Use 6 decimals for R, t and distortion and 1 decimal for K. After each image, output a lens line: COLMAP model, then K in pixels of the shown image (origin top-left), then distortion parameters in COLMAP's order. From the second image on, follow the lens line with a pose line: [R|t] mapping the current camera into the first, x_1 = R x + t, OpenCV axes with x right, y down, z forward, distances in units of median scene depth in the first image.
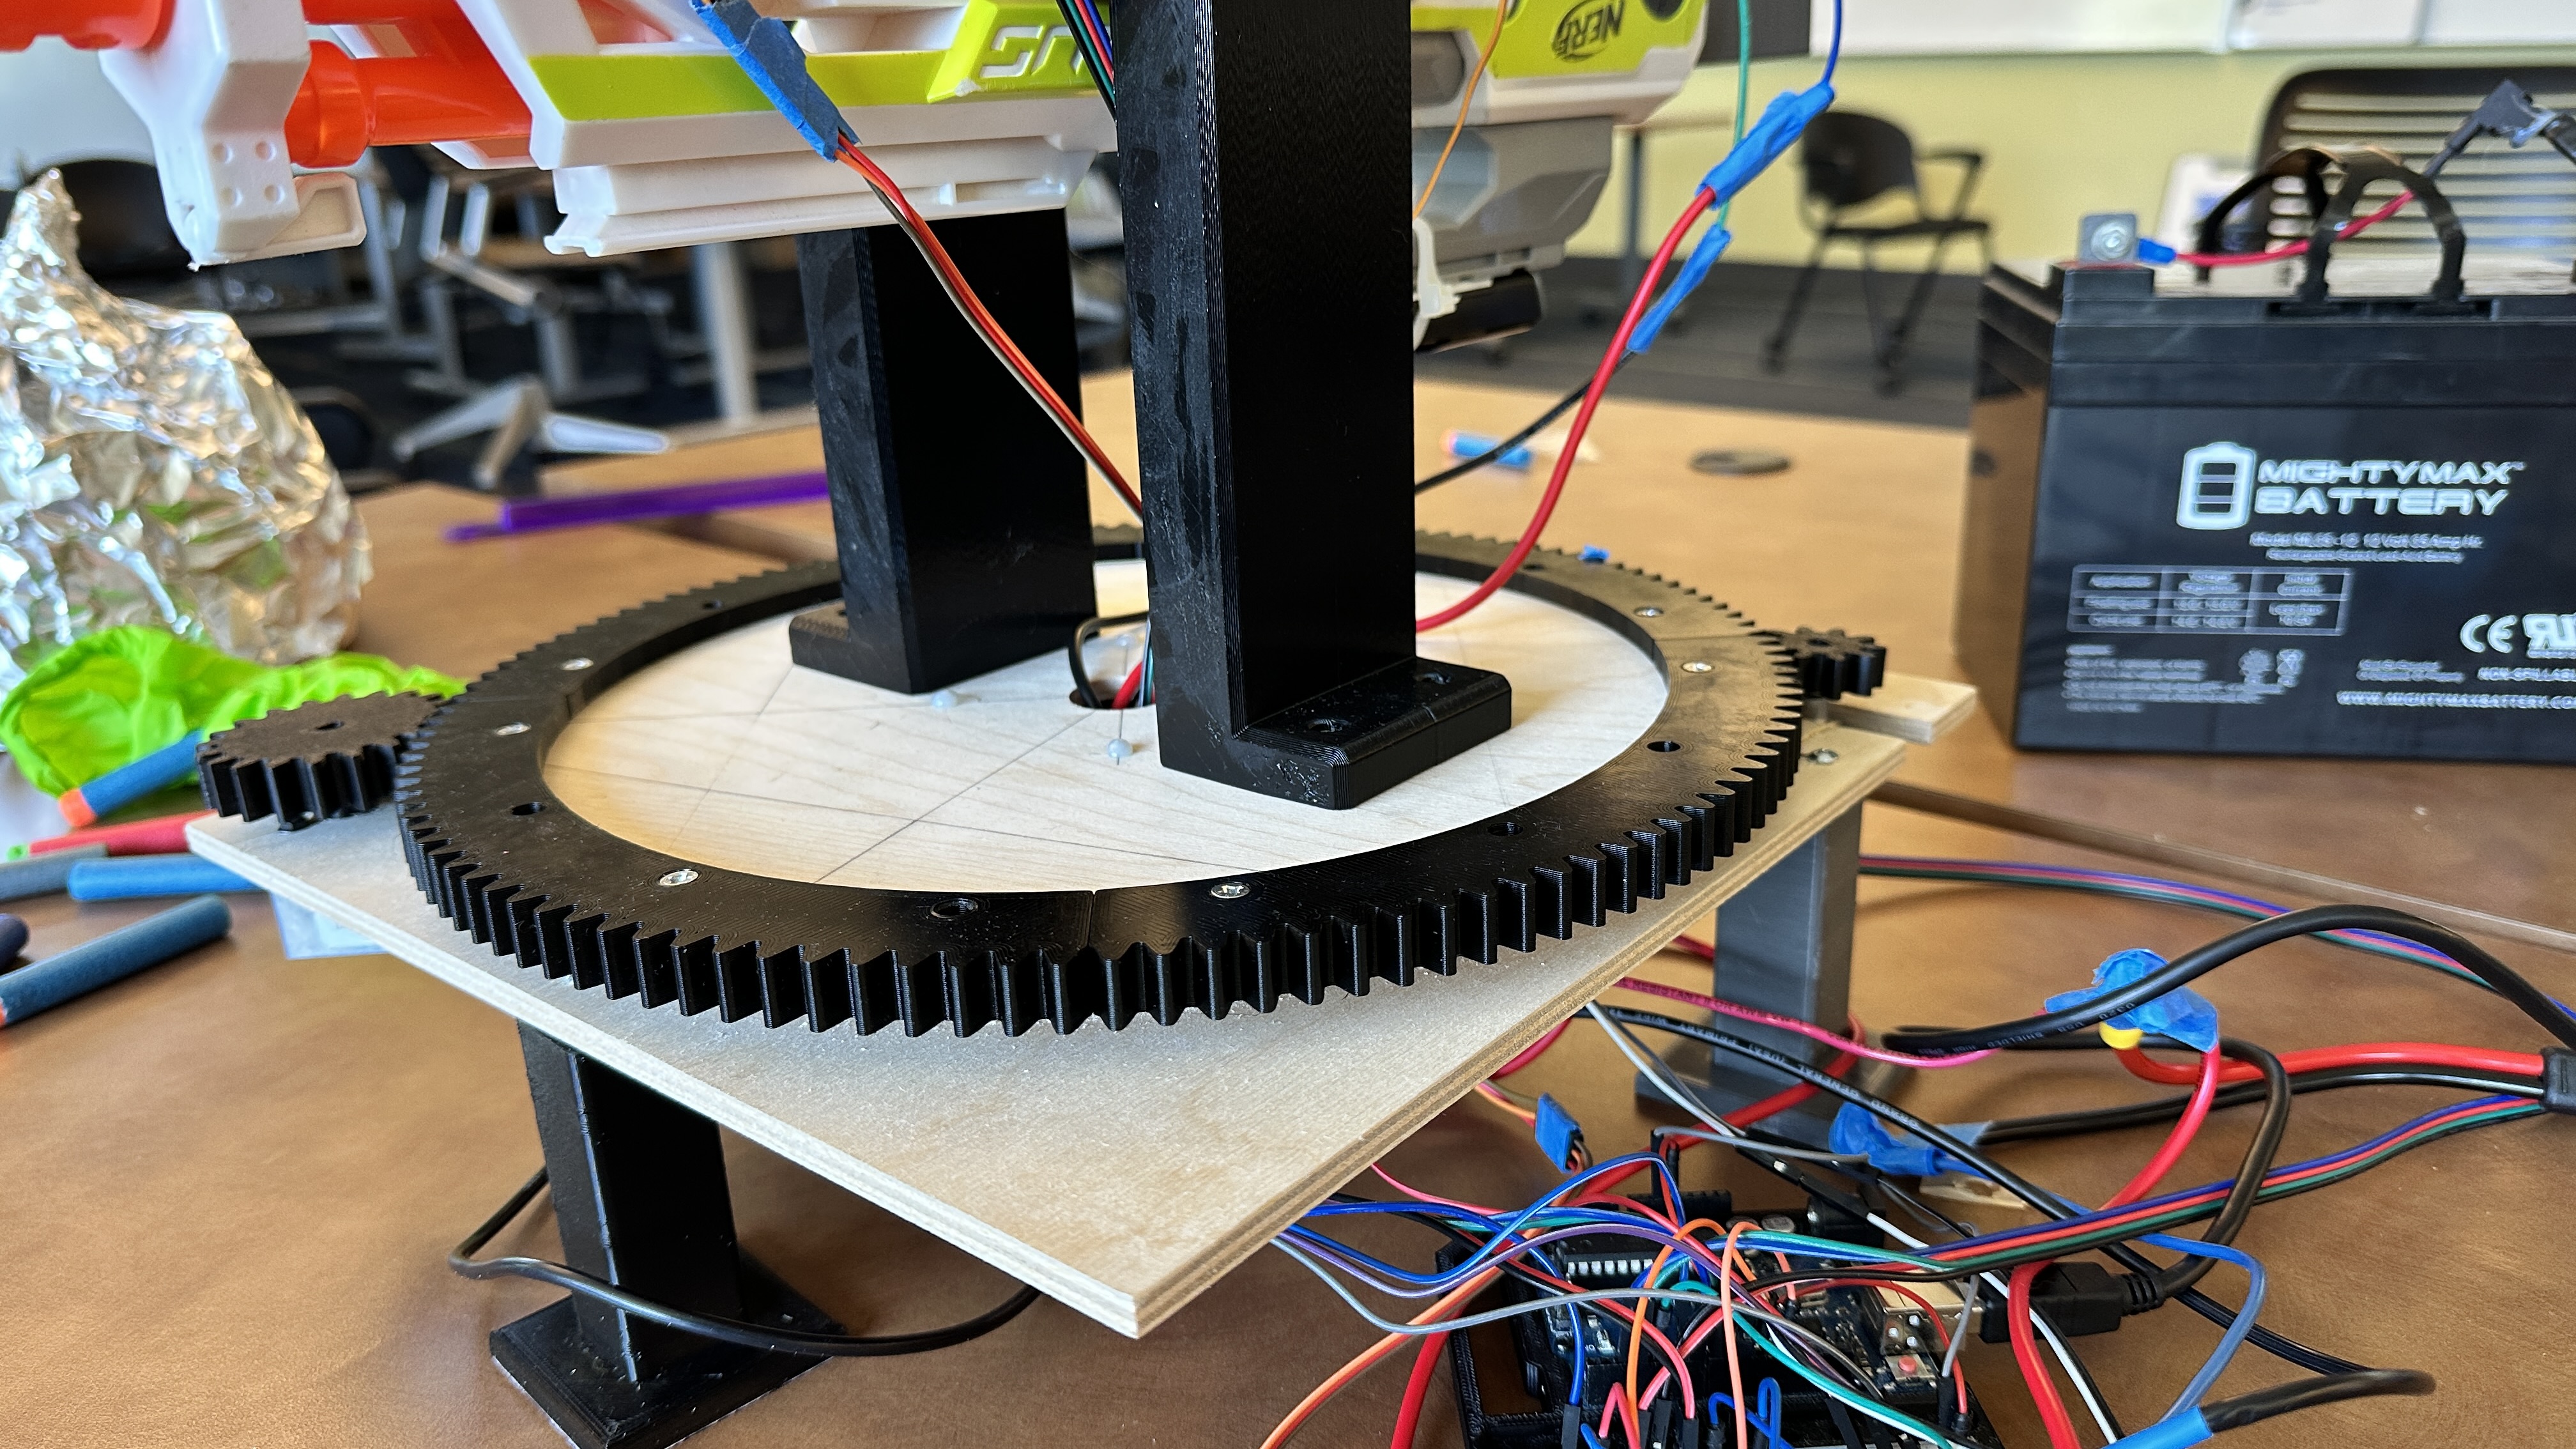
lens RADIAL K [[1920.7, 0, 1288.0], [0, 1920.7, 724.5], [0, 0, 1]] dist [0.003687, -0.047578]
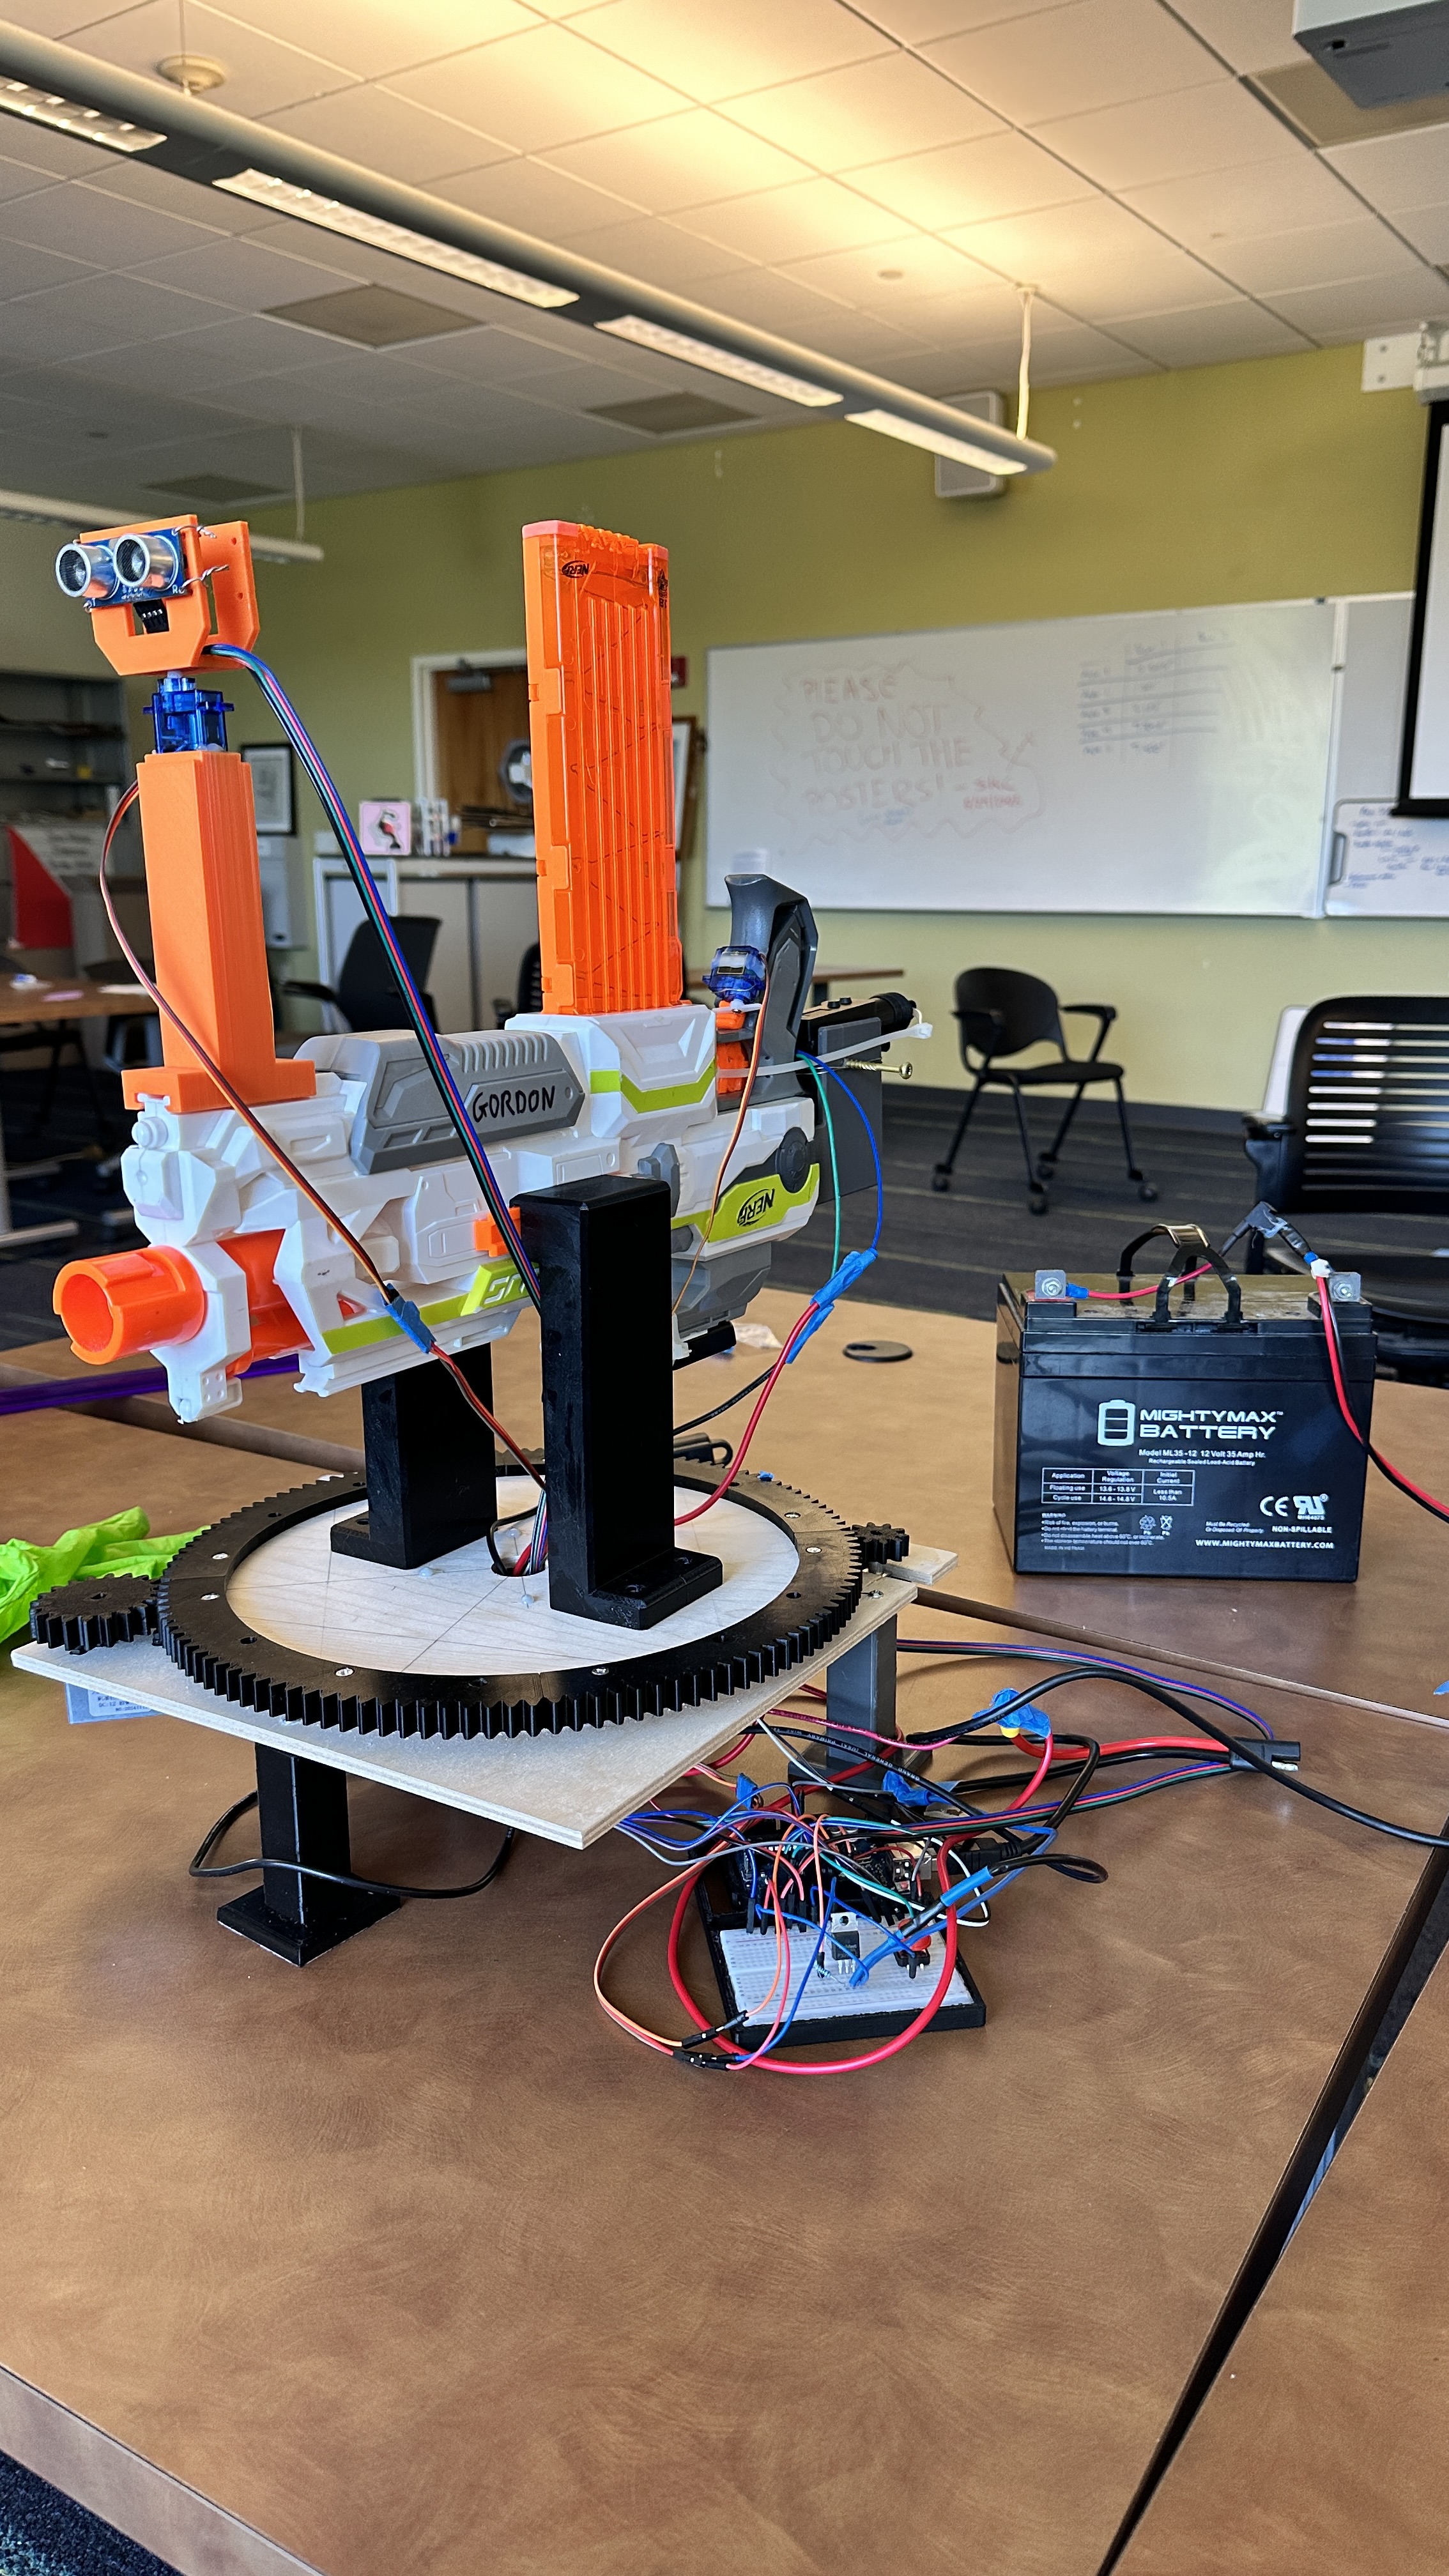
lens RADIAL K [[1879.6, 0, 723.4], [0, 1879.6, 1266.8], [0, 0, 1]] dist [0.084563, -0.005032]
pose [[0.992841, 0.002687, 0.119413, -0.104804], [0.011509, 0.992943, -0.118030, -0.084339], [-0.118887, 0.118559, 0.985804, -0.872183]]
